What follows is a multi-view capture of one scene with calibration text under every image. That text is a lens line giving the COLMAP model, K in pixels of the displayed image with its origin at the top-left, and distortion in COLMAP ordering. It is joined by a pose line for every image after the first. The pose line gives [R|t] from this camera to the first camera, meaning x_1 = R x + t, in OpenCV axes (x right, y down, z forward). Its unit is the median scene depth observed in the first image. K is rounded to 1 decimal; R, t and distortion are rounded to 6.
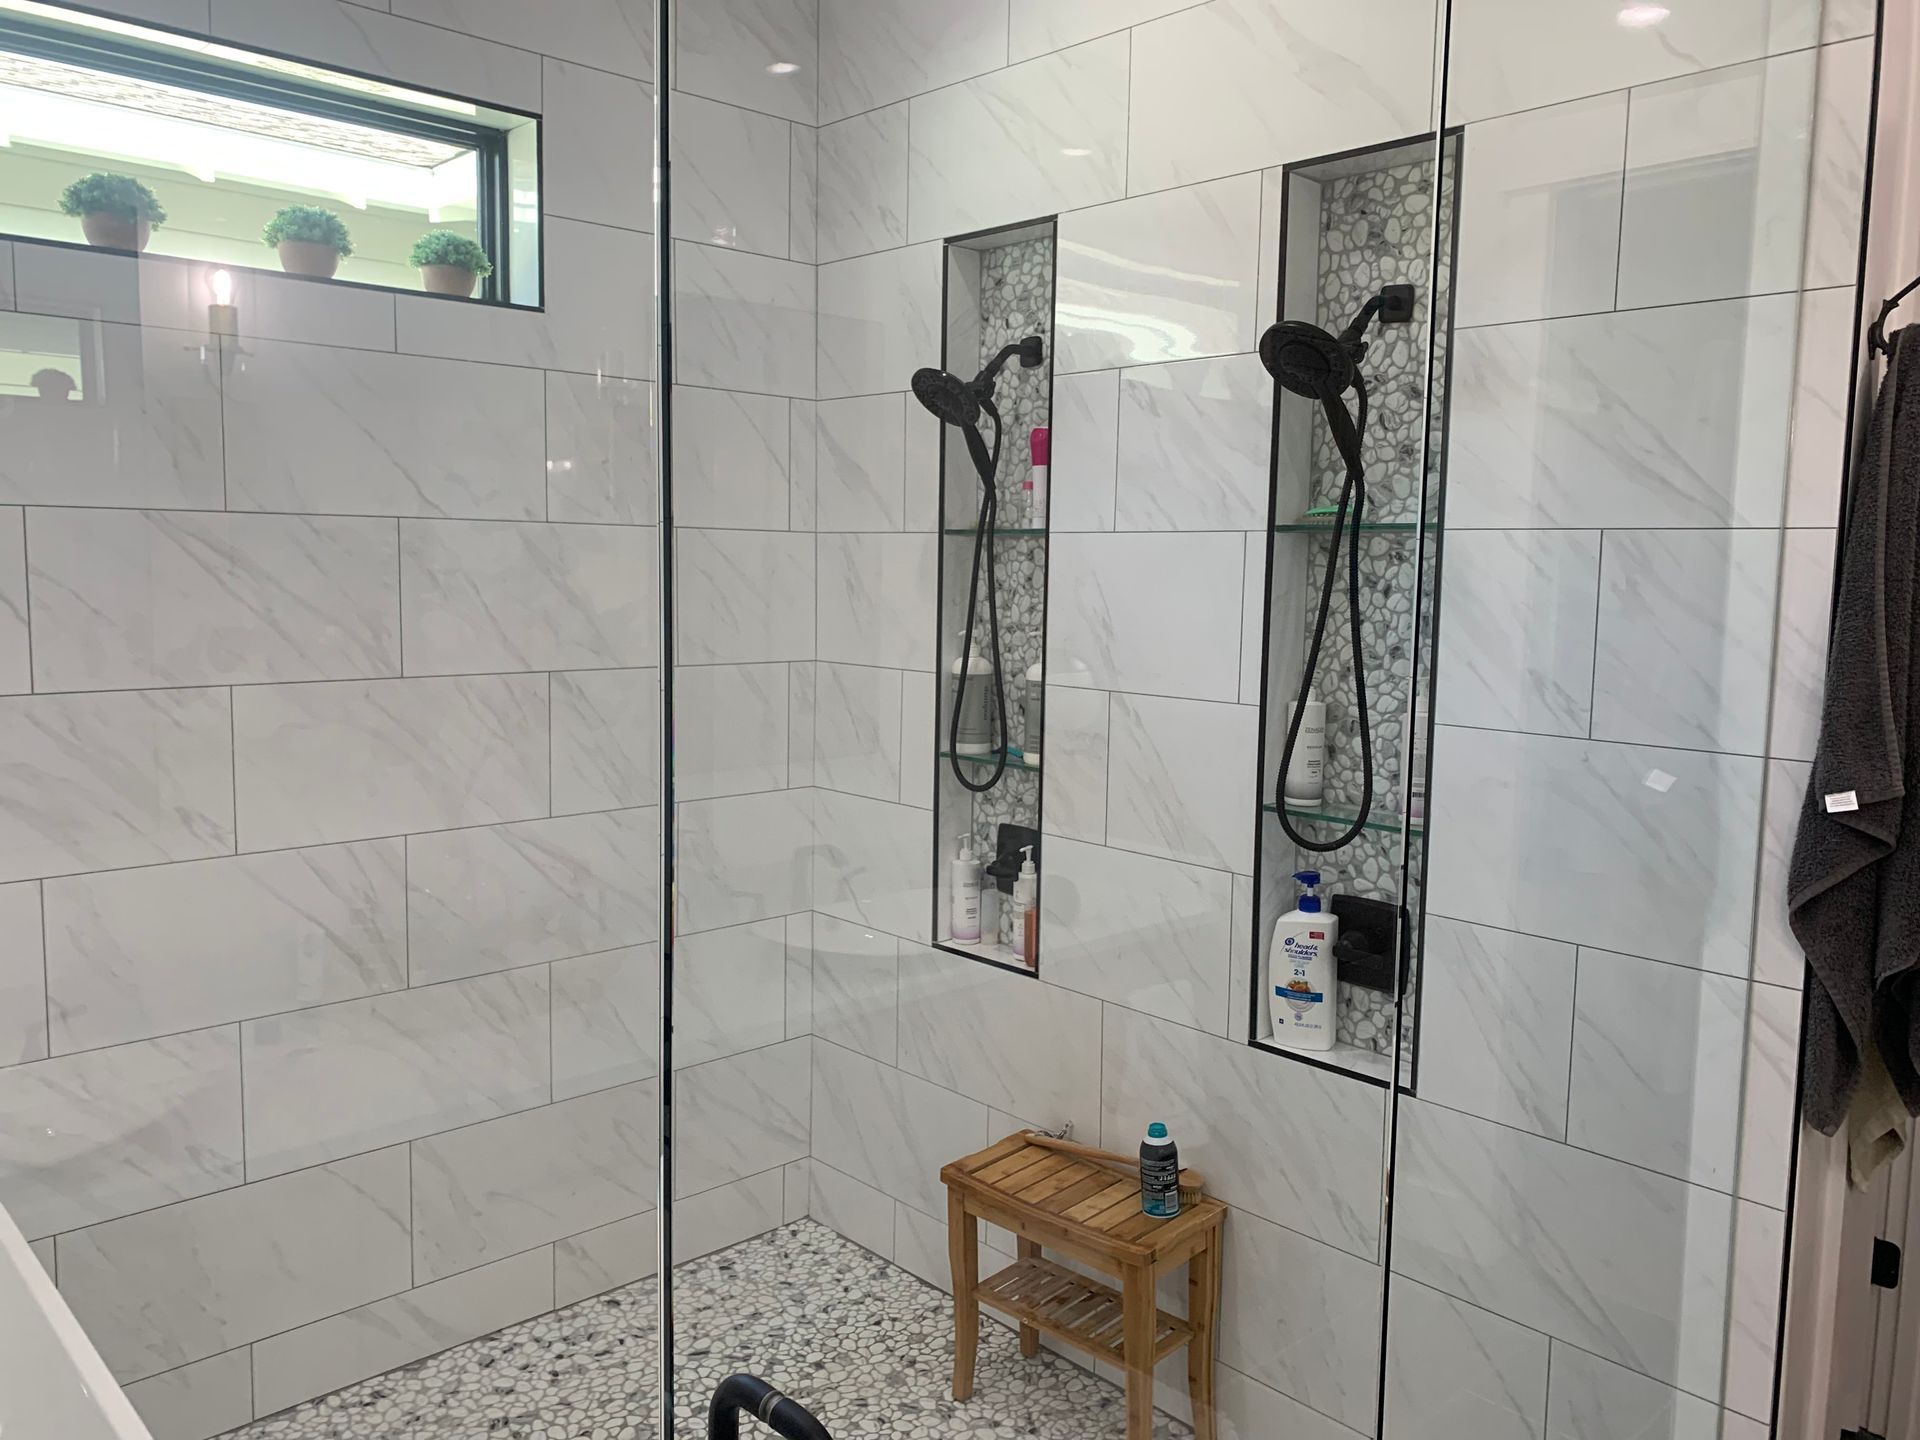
lens RADIAL K [[1473.0, 0, 959.6], [0, 1473.0, 712.6], [0, 0, 1]] dist [-0.001073, -0.005132]
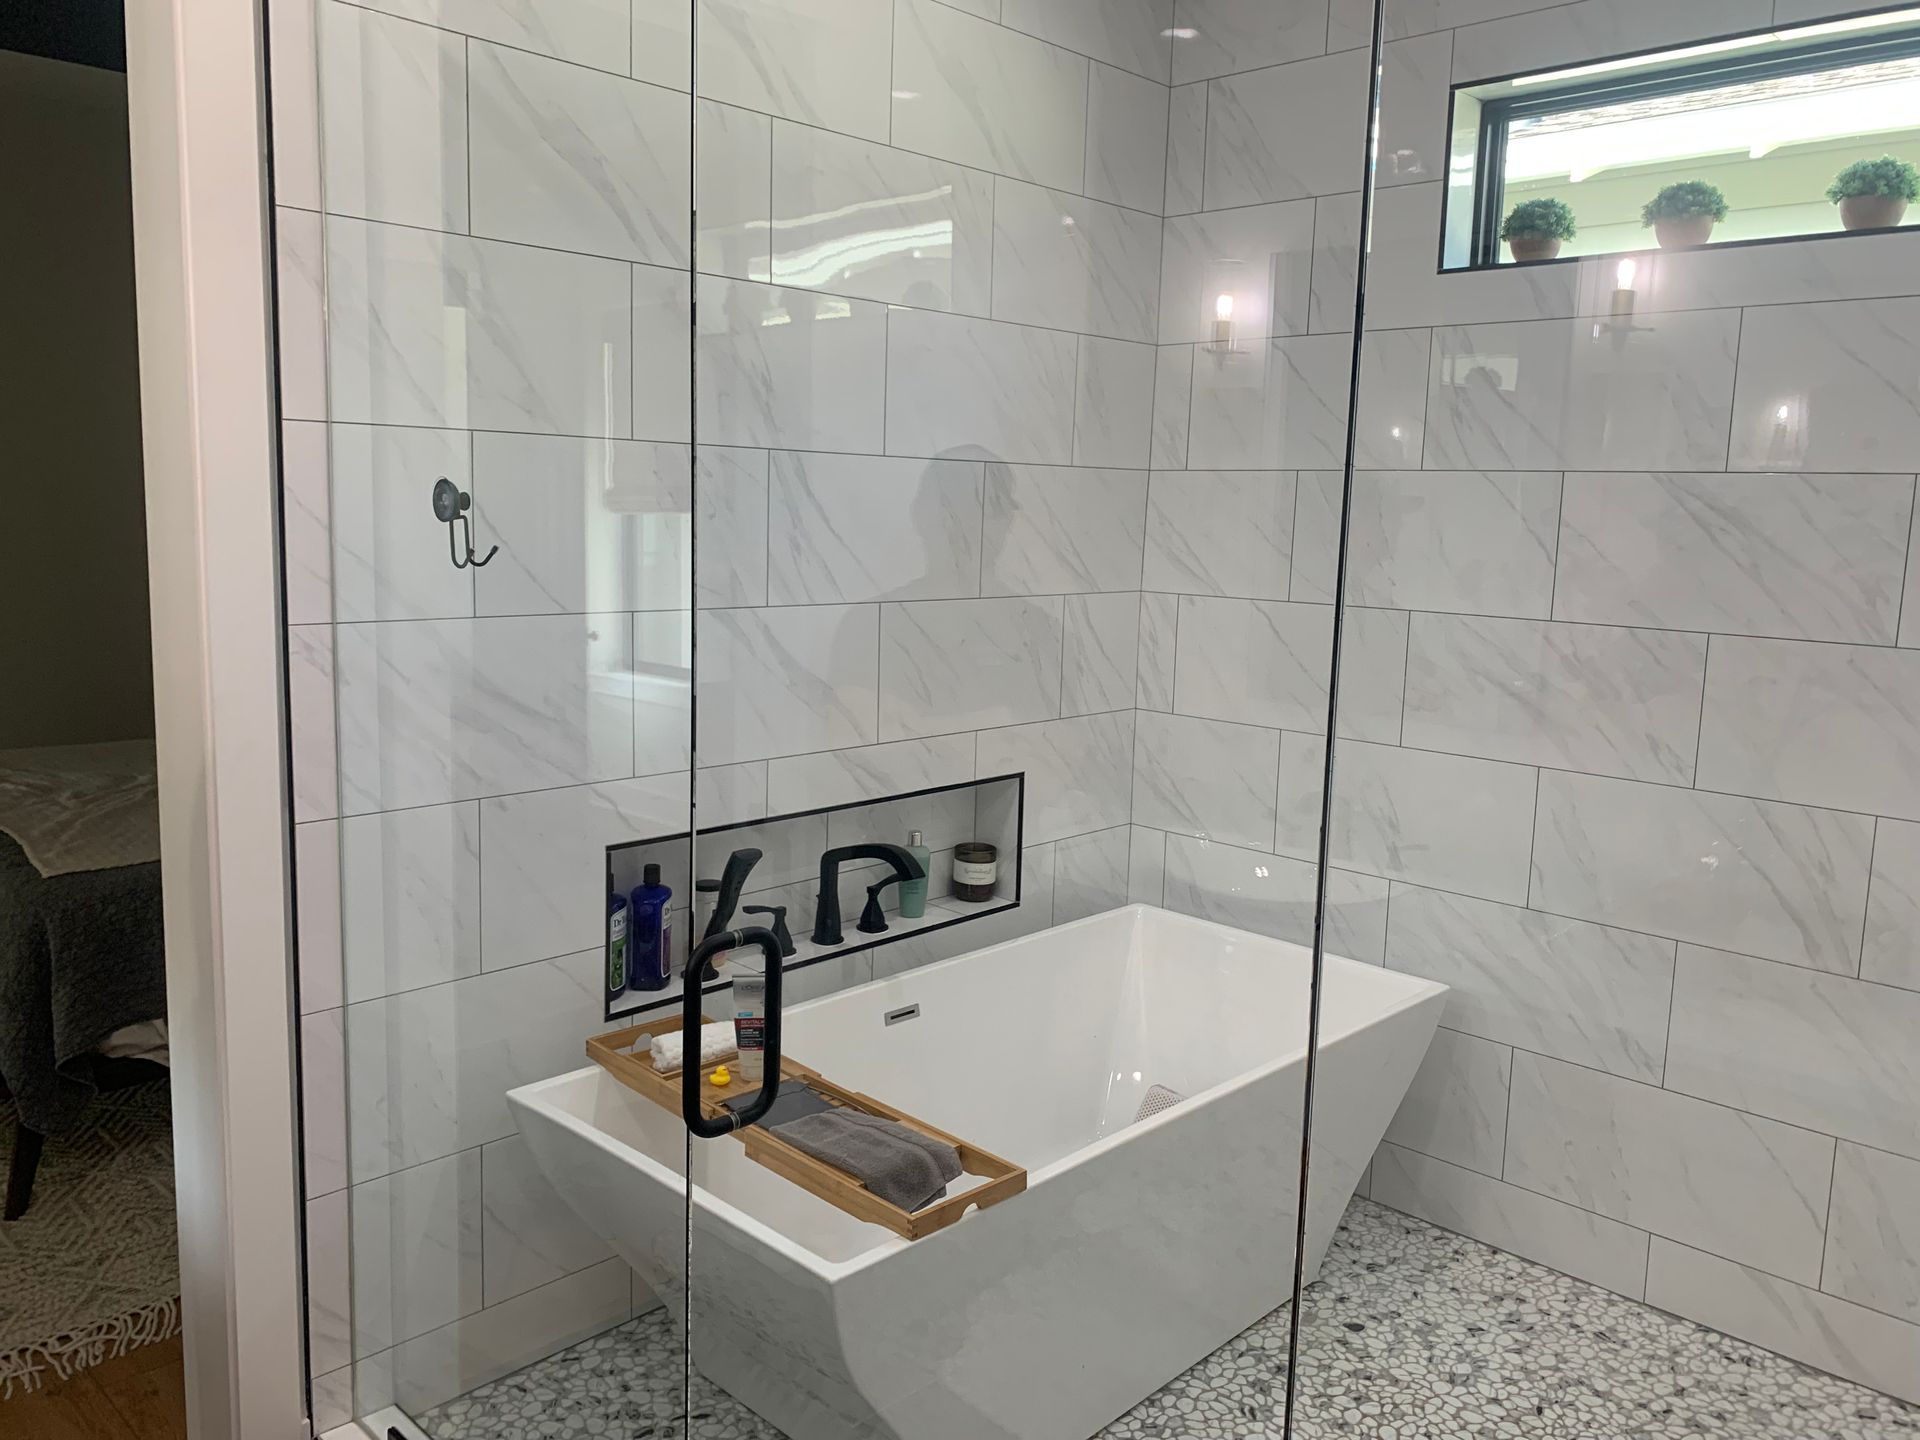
lens RADIAL K [[1473.0, 0, 959.4], [0, 1473.0, 720.2], [0, 0, 1]] dist [-0.001073, -0.005132]
pose [[0.034949, 0.128973, -0.991032, 0.525264], [-0.130887, 0.983687, 0.123402, -0.015948], [0.990781, 0.125400, 0.051259, 0.372615]]
